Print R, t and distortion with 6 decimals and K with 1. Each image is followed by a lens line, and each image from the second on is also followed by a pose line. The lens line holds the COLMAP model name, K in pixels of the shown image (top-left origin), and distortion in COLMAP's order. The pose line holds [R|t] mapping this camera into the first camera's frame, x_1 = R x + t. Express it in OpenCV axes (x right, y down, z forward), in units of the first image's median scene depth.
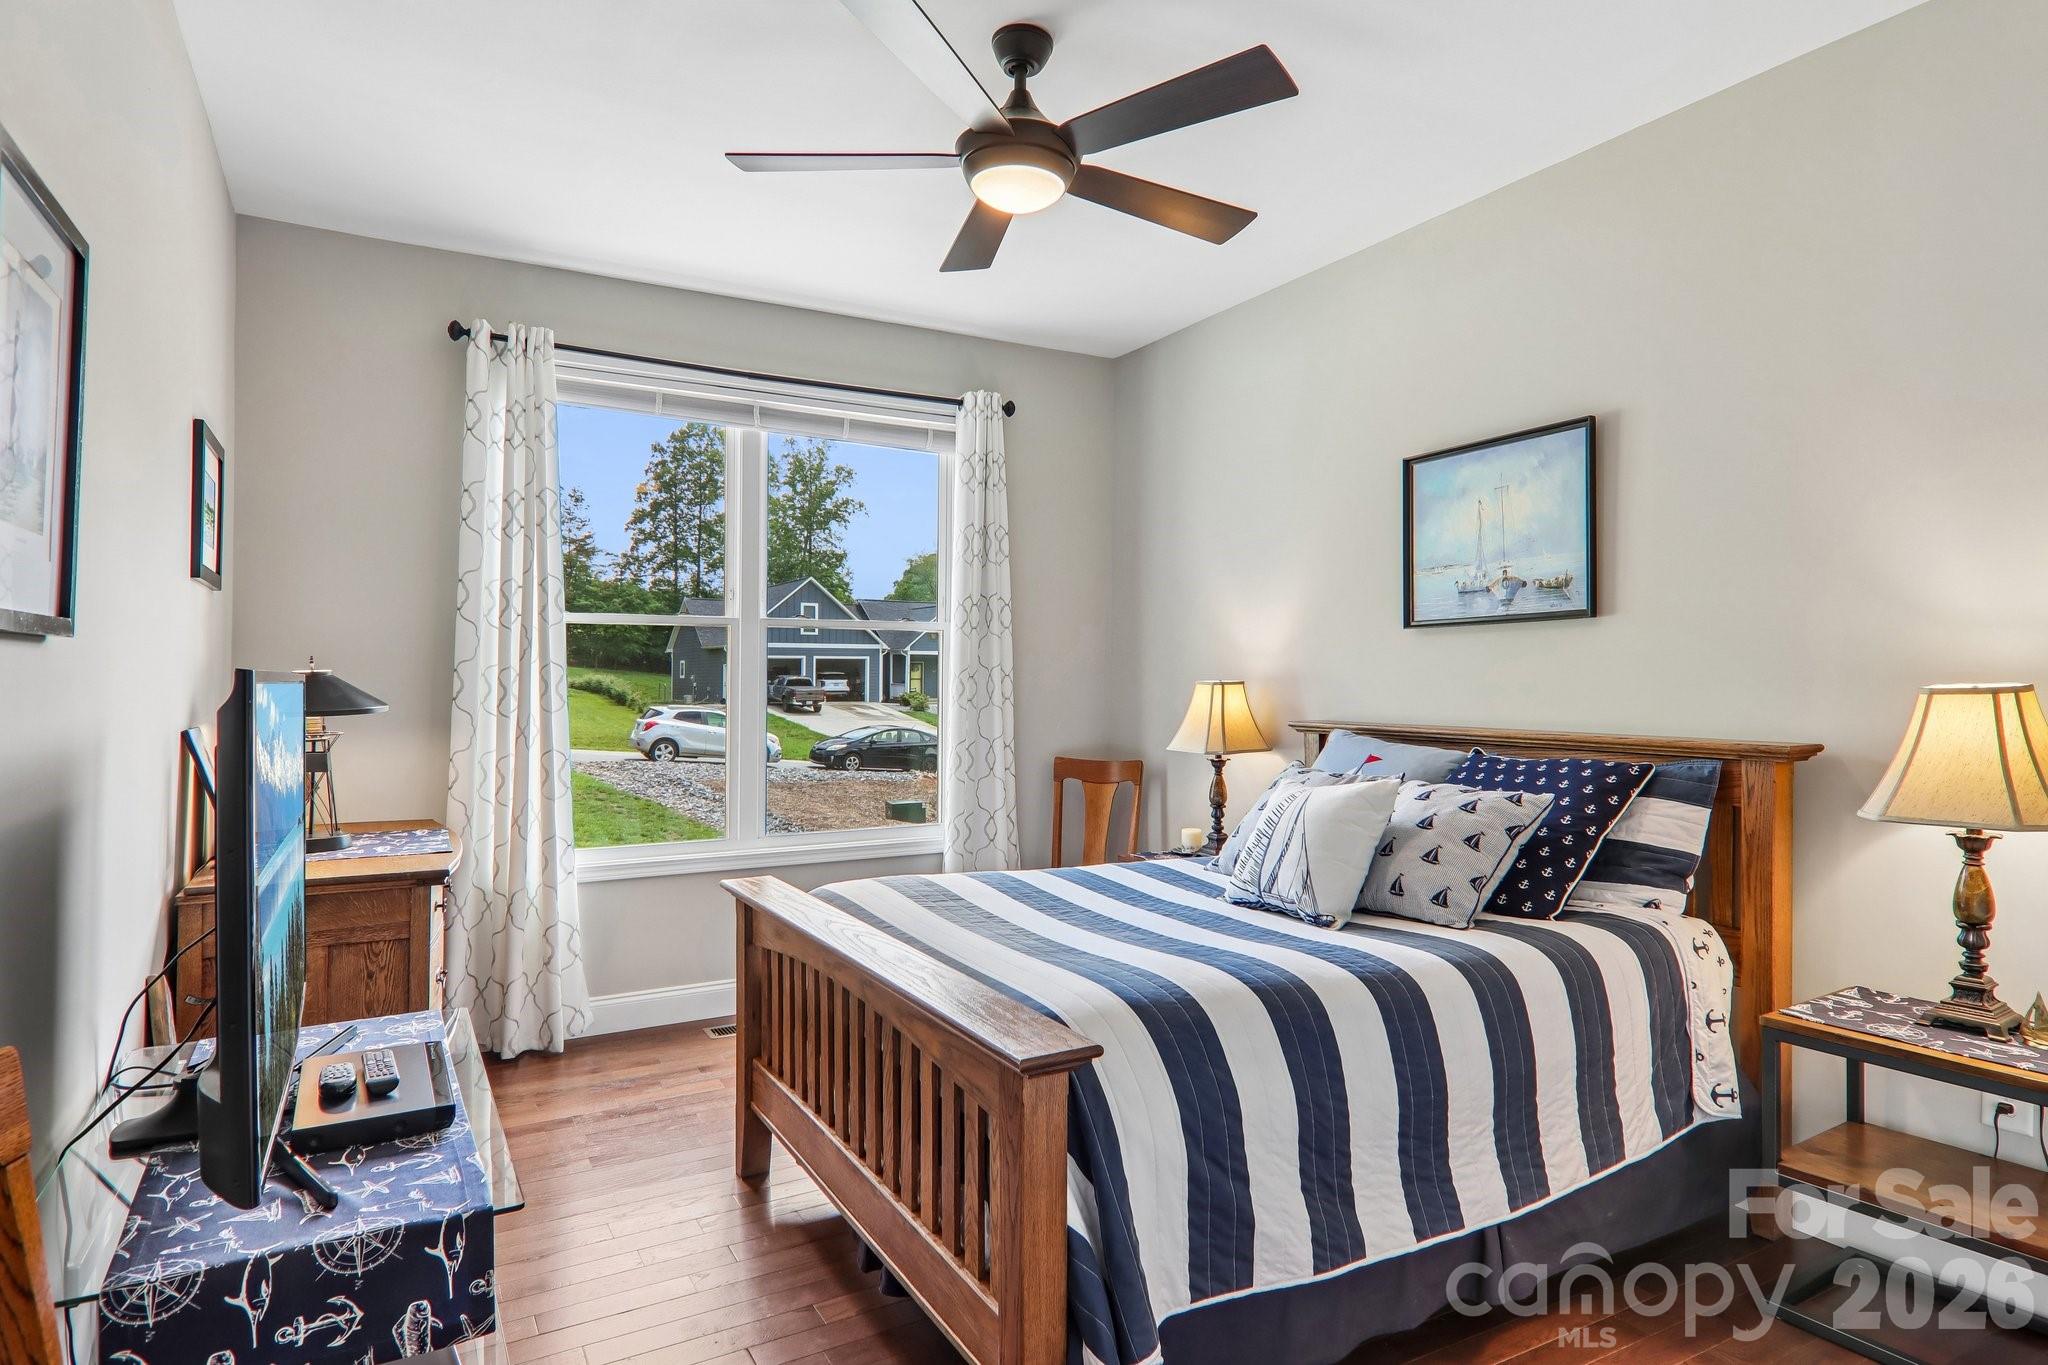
lens RADIAL K [[1125.7, 0, 1033.2], [0, 1125.7, 700.9], [0, 0, 1]] dist [0.028118, -0.007281]
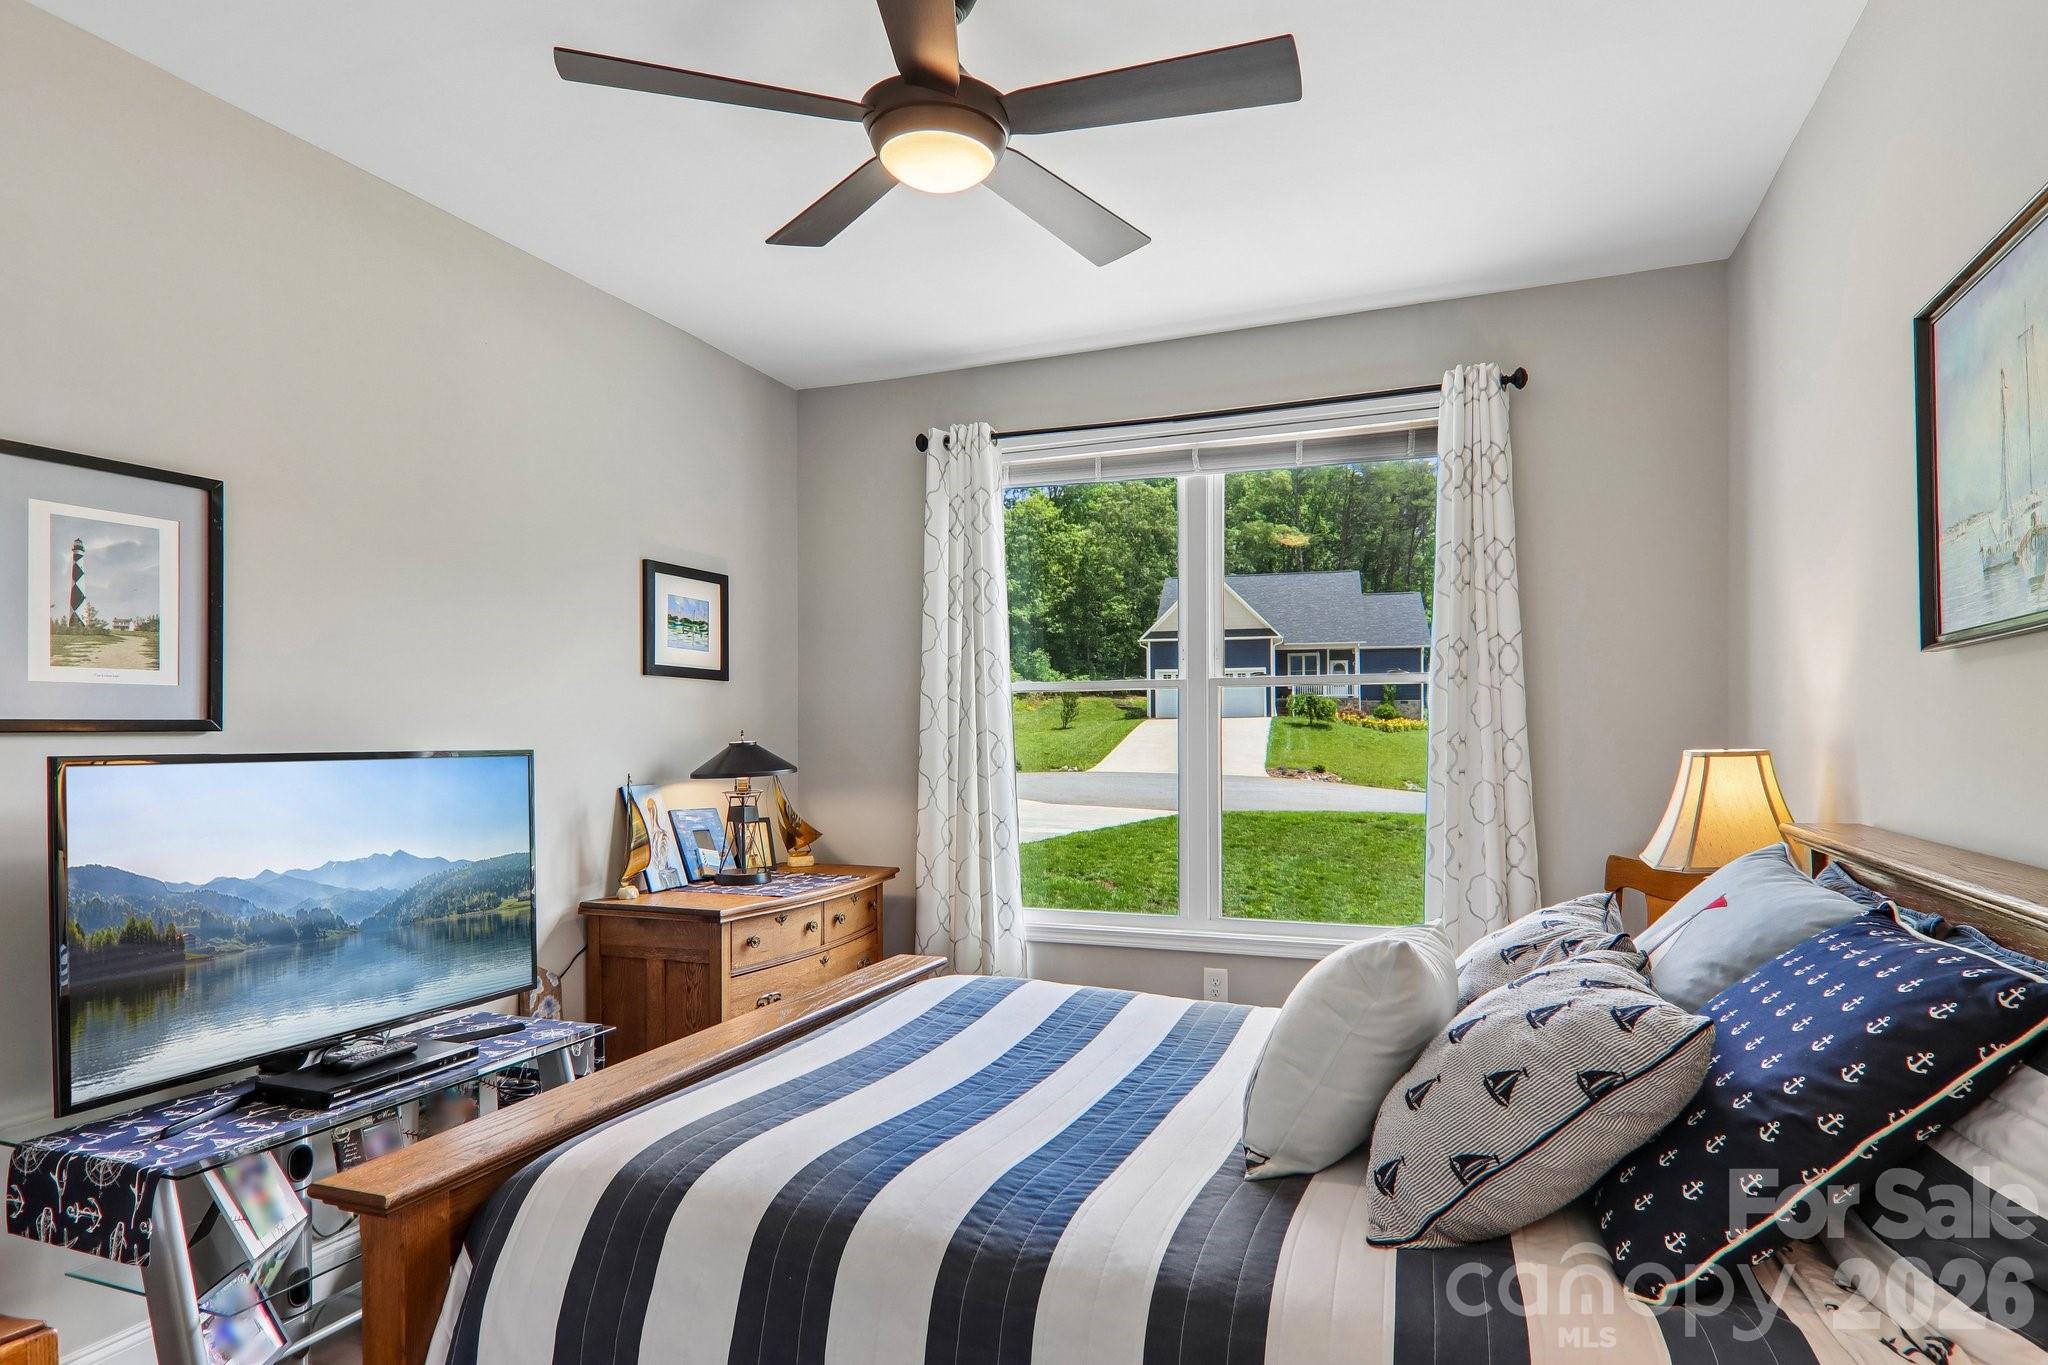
lens RADIAL K [[1145.5, 0, 1029.7], [0, 1145.5, 723.2], [0, 0, 1]] dist [0.030757, -0.020895]
pose [[0.637924, -0.013356, -0.769983, 0.624300], [-0.008395, 0.999670, -0.024295, -0.021199], [0.770053, 0.021963, 0.637601, 0.483519]]
